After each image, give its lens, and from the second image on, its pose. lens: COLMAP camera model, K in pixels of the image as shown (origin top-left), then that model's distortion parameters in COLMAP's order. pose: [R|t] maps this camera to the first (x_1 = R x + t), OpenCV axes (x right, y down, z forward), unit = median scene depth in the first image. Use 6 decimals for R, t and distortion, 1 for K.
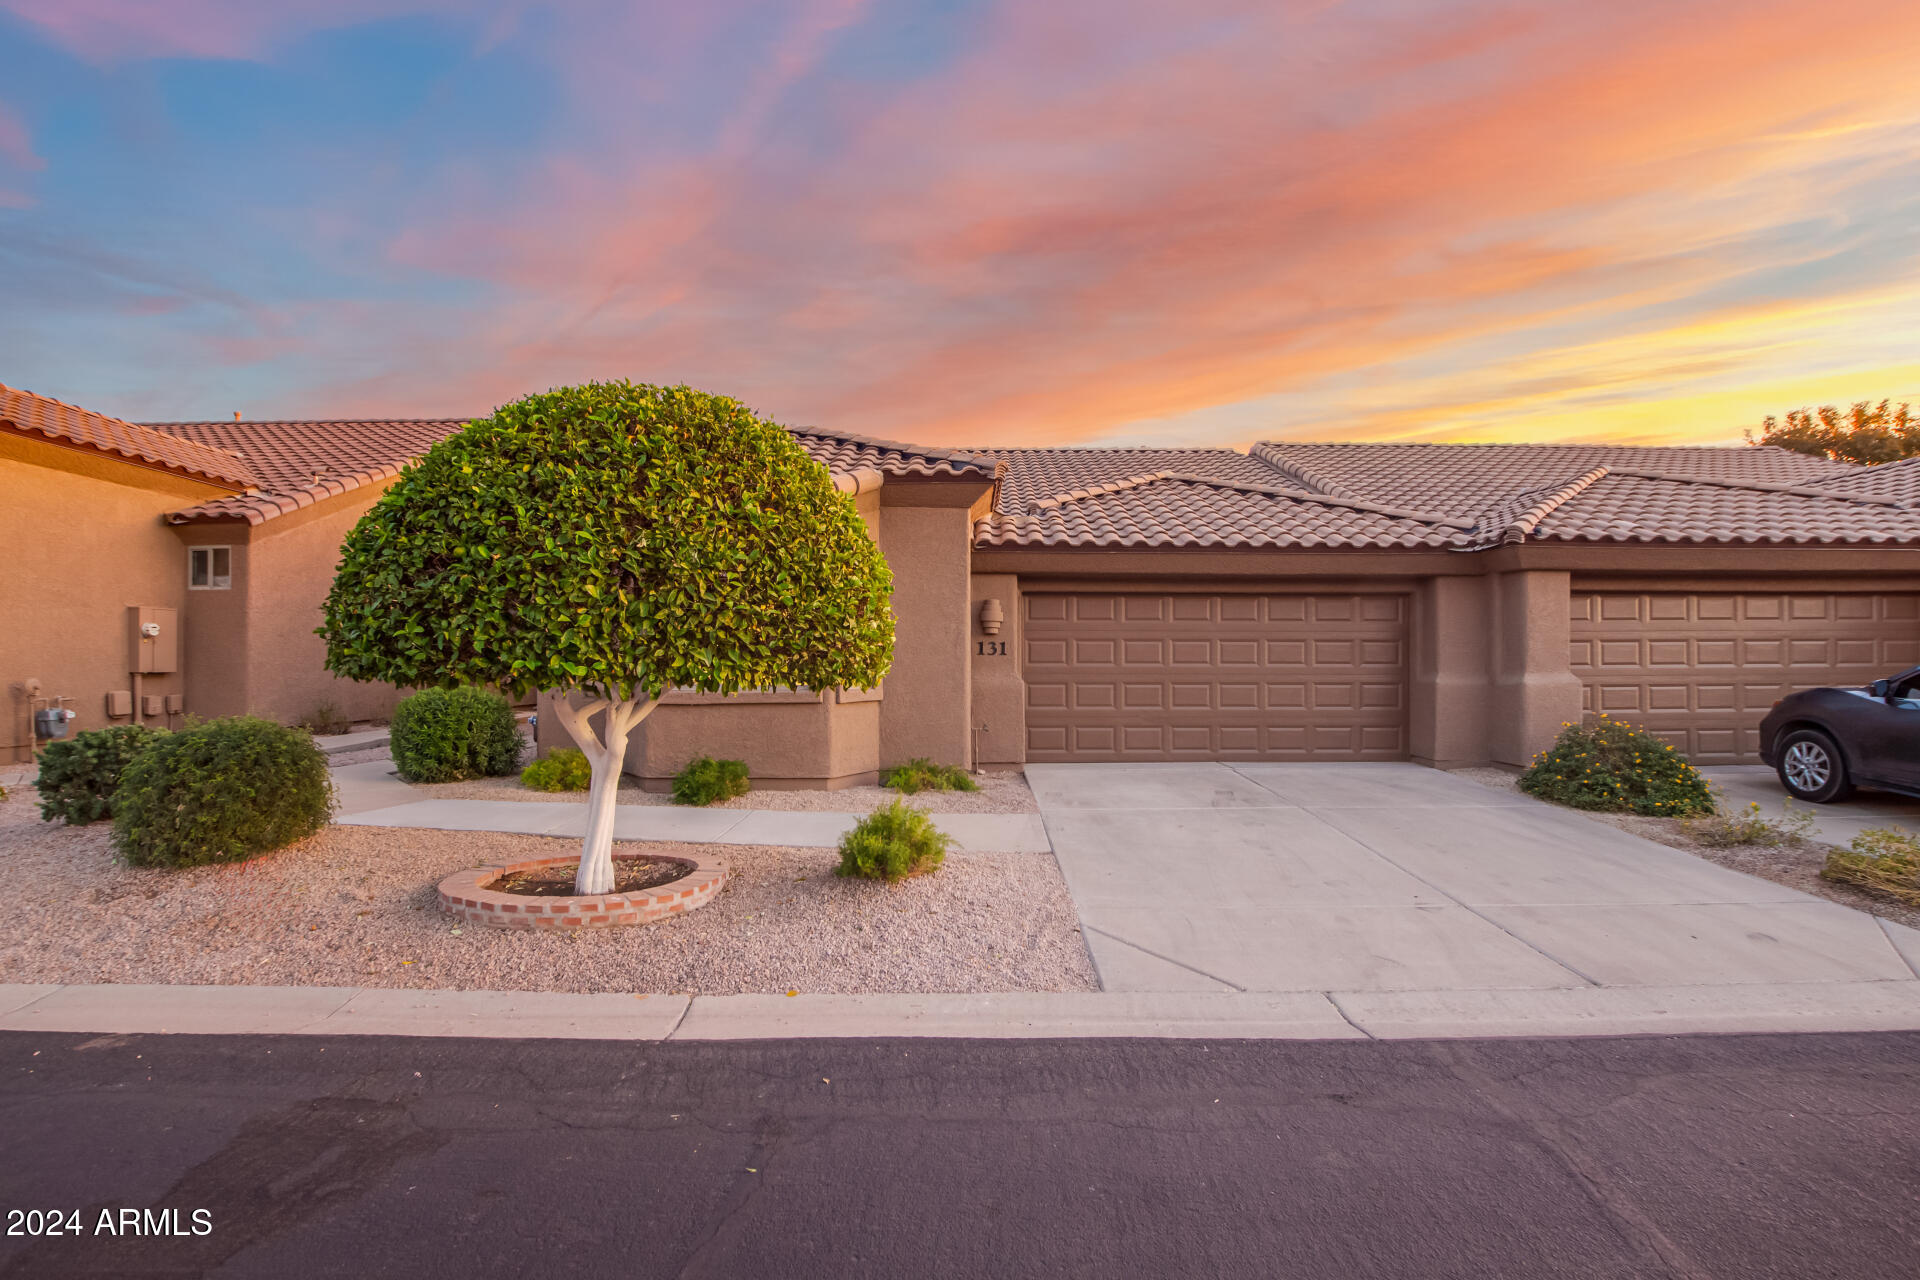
lens RADIAL K [[901.4, 0, 964.5], [0, 901.4, 656.9], [0, 0, 1]] dist [-0.036299, 0.005729]
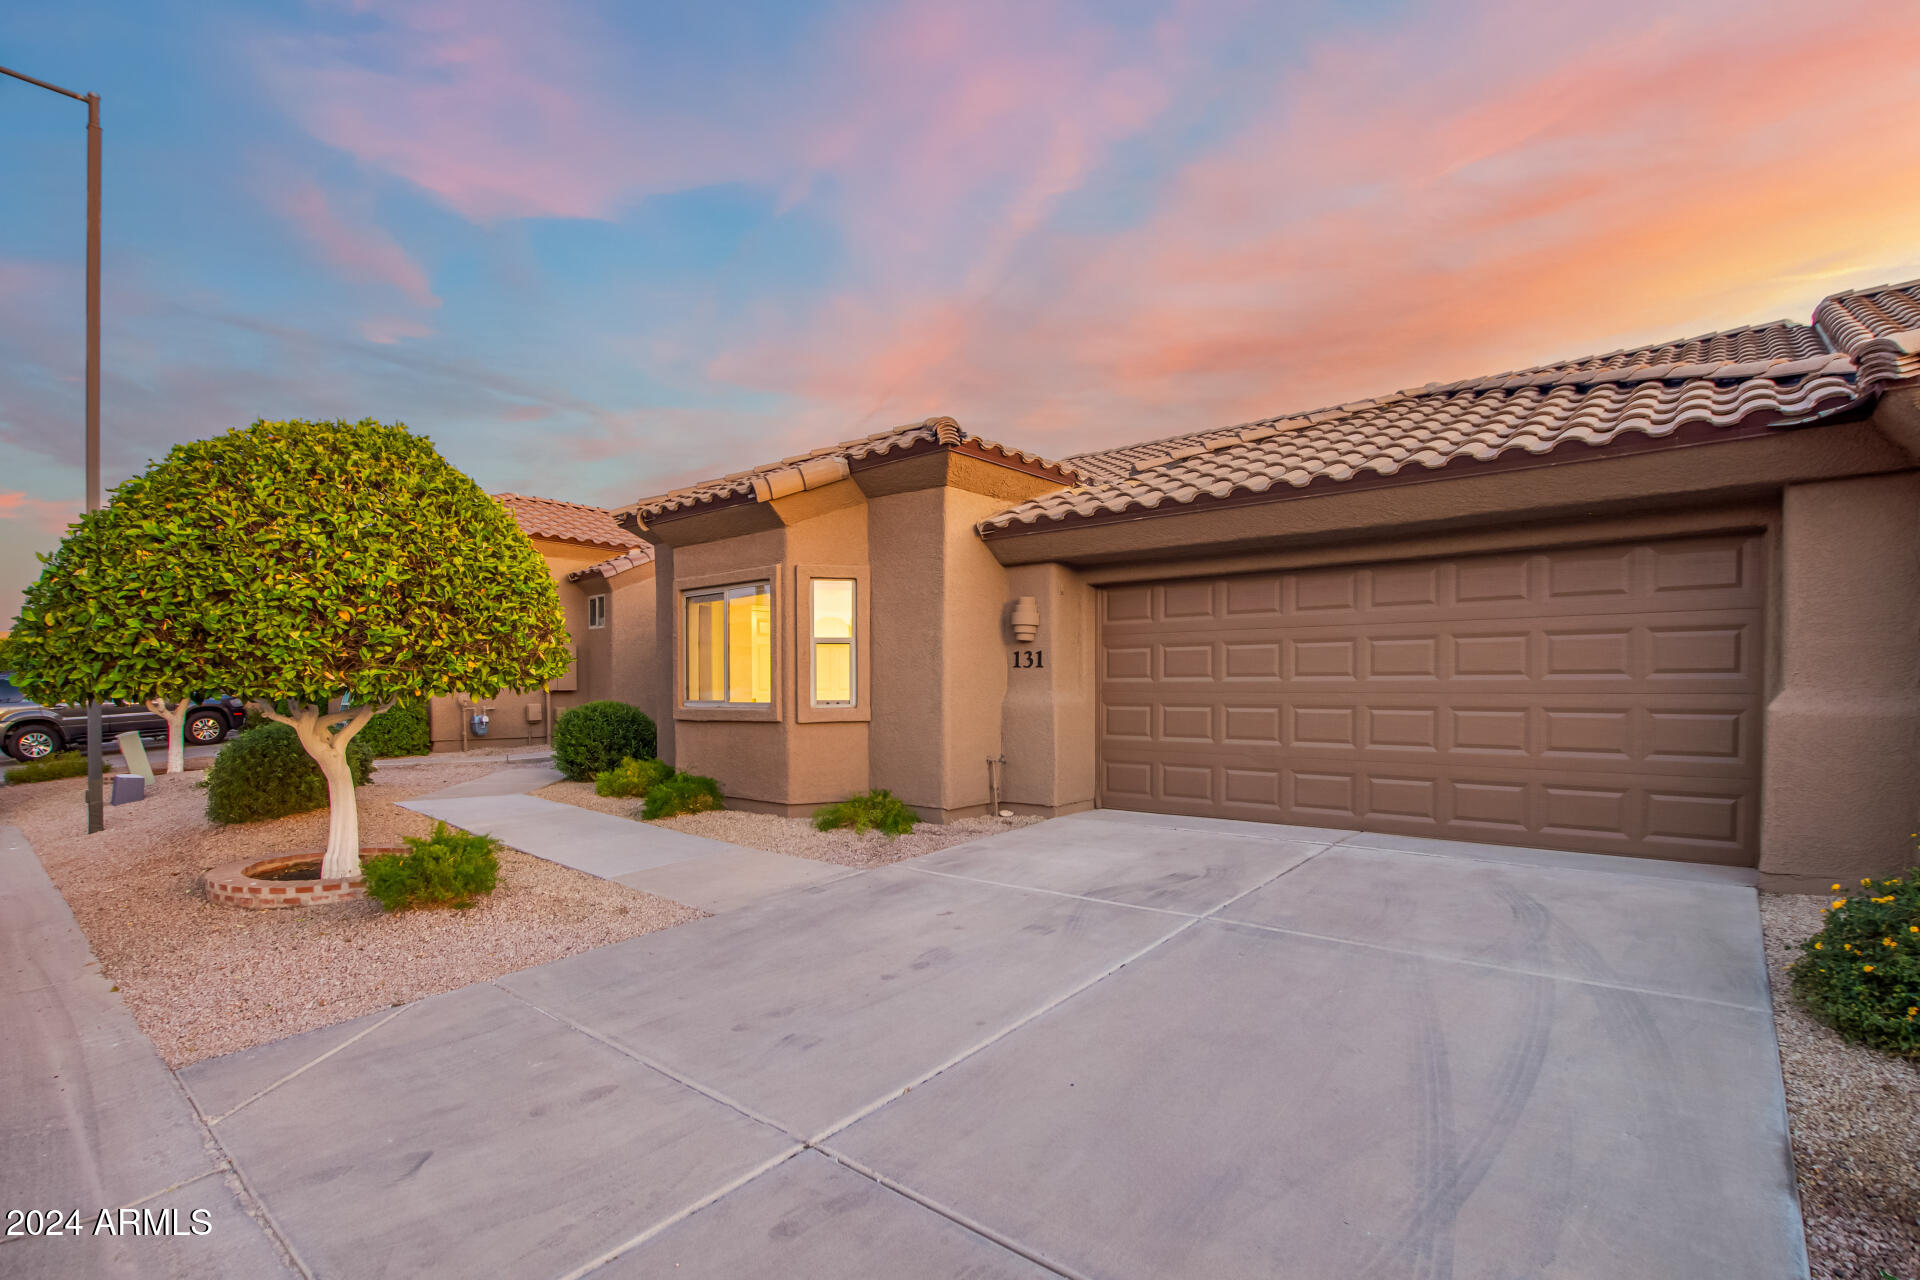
lens RADIAL K [[922.1, 0, 965.9], [0, 922.1, 674.8], [0, 0, 1]] dist [-0.027027, 0.000454]
pose [[0.753727, -0.011076, -0.657095, 0.522622], [0.008316, 0.999939, -0.007317, 0.009652], [0.657136, 0.000051, 0.753772, 0.359481]]
